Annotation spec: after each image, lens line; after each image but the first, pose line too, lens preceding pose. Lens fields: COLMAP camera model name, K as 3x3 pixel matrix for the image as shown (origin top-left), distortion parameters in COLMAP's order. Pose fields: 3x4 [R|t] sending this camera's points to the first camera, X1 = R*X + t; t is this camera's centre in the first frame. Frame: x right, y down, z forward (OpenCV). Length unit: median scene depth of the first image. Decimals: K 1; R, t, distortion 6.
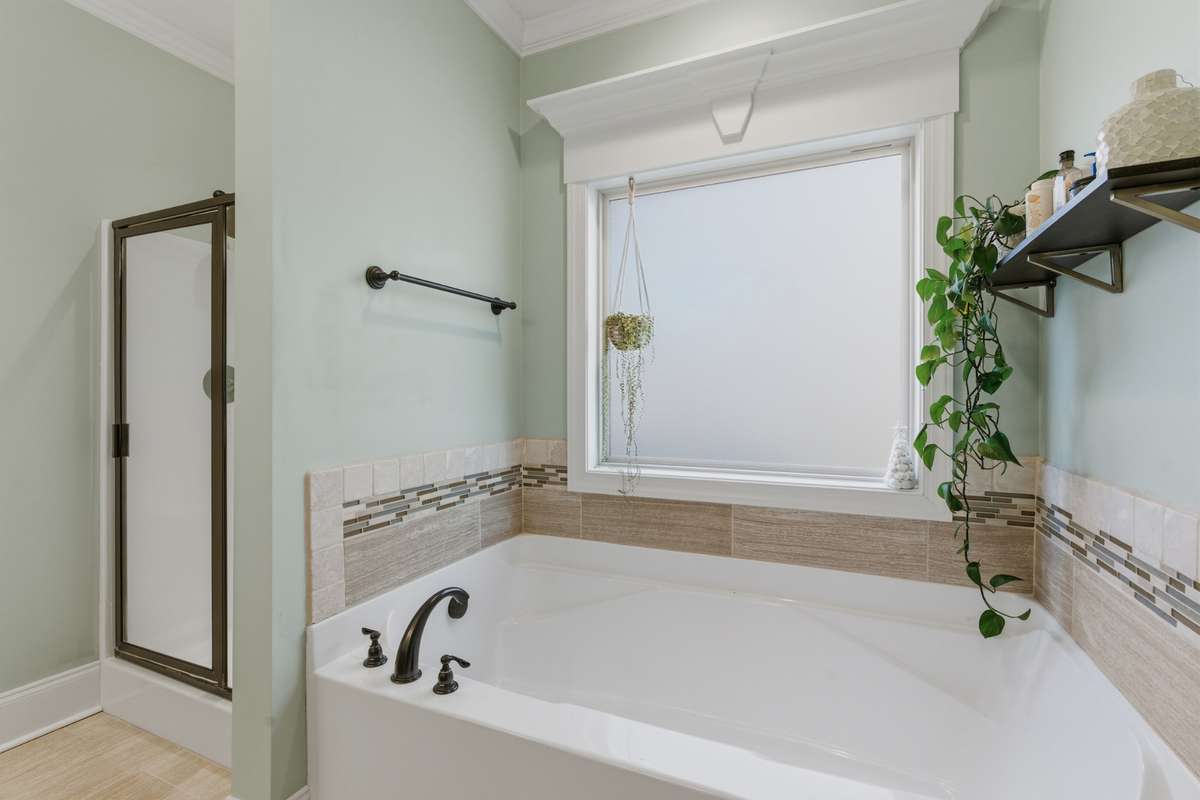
lens RADIAL K [[551.2, 0, 600.6], [0, 551.2, 396.7], [0, 0, 1]] dist [-0.002872, 0.000879]
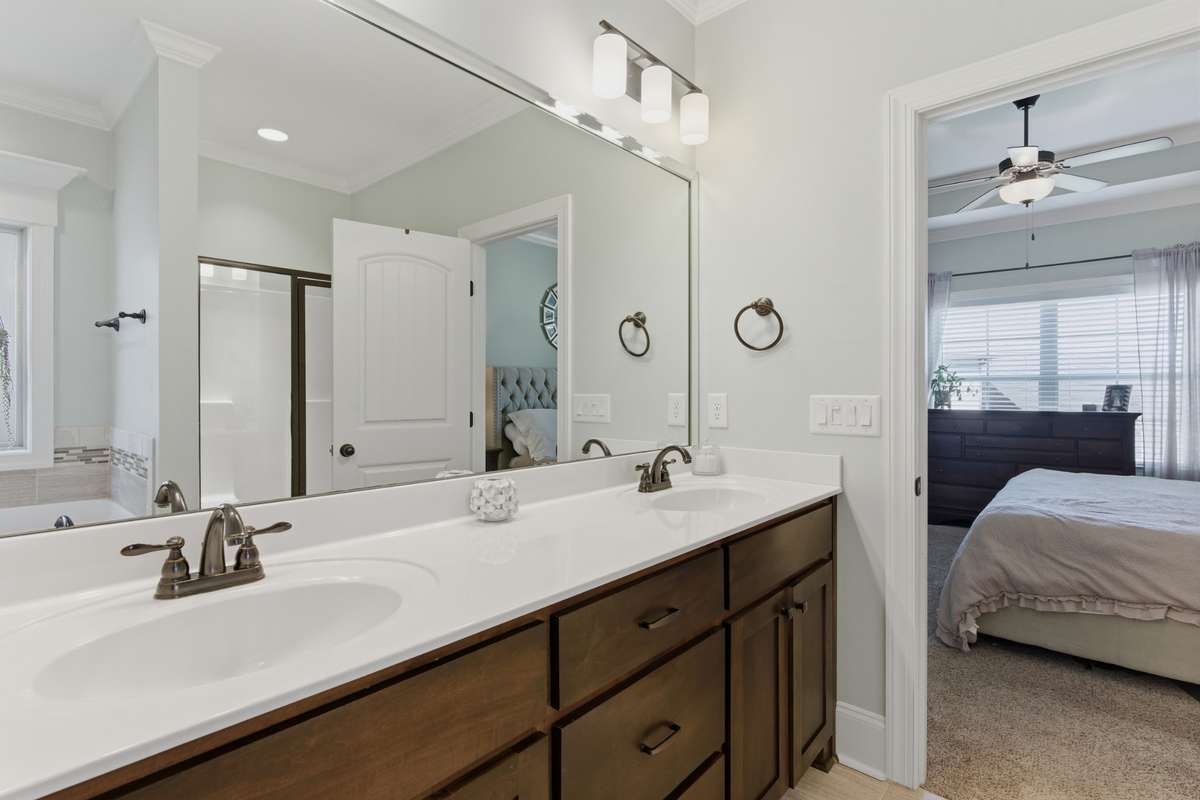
lens RADIAL K [[551.2, 0, 602.1], [0, 551.2, 395.1], [0, 0, 1]] dist [-0.002872, 0.000879]
pose [[0.293848, 0.006265, 0.955832, -0.478513], [-0.003930, 0.999978, -0.005346, 0.007149], [-0.955844, -0.002185, 0.293866, -1.108070]]
